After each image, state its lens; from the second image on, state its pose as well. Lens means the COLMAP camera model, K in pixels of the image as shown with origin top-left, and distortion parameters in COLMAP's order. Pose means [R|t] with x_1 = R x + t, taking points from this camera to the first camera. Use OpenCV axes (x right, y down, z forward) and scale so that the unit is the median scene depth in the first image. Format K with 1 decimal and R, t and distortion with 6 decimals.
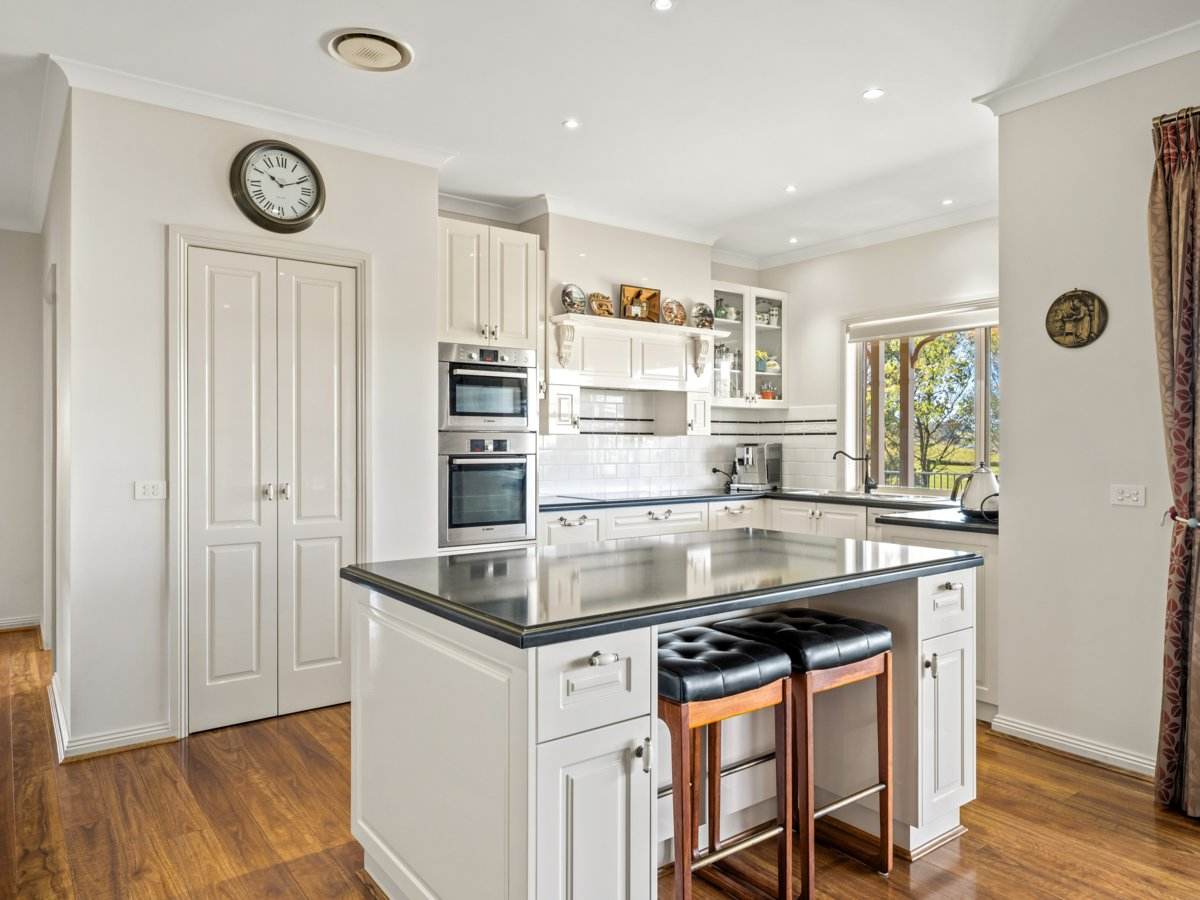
lens RADIAL K [[800.0, 0, 599.7], [0, 800.0, 441.9], [0, 0, 1]] dist [0.005525, 0.000094]
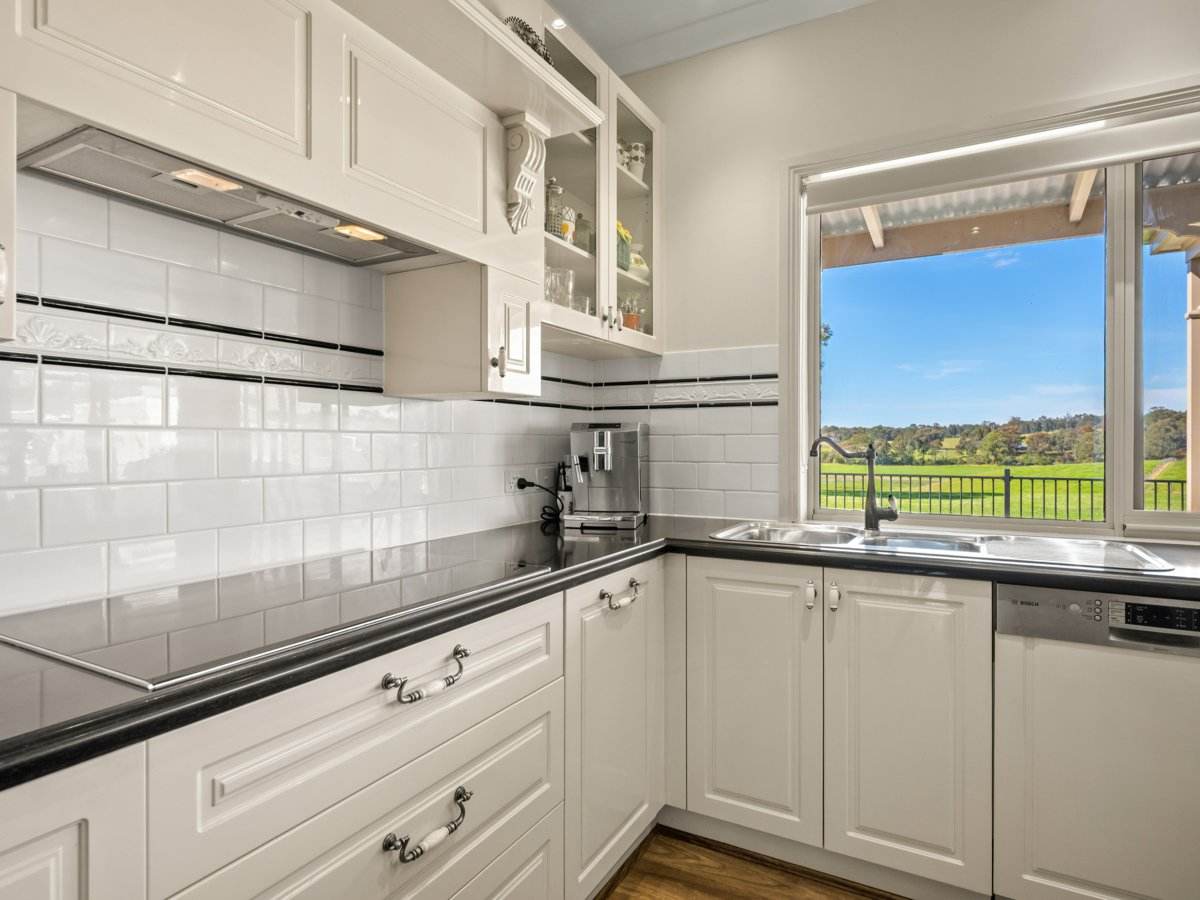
lens RADIAL K [[673.1, 0, 600.0], [0, 673.1, 450.0], [0, 0, 1]] dist [-0.012235, -0.000170]
pose [[0.916156, -0.004071, 0.400801, 0.033848], [-0.000738, 0.999930, 0.011844, 0.012871], [-0.400821, -0.011146, 0.916089, 0.658330]]
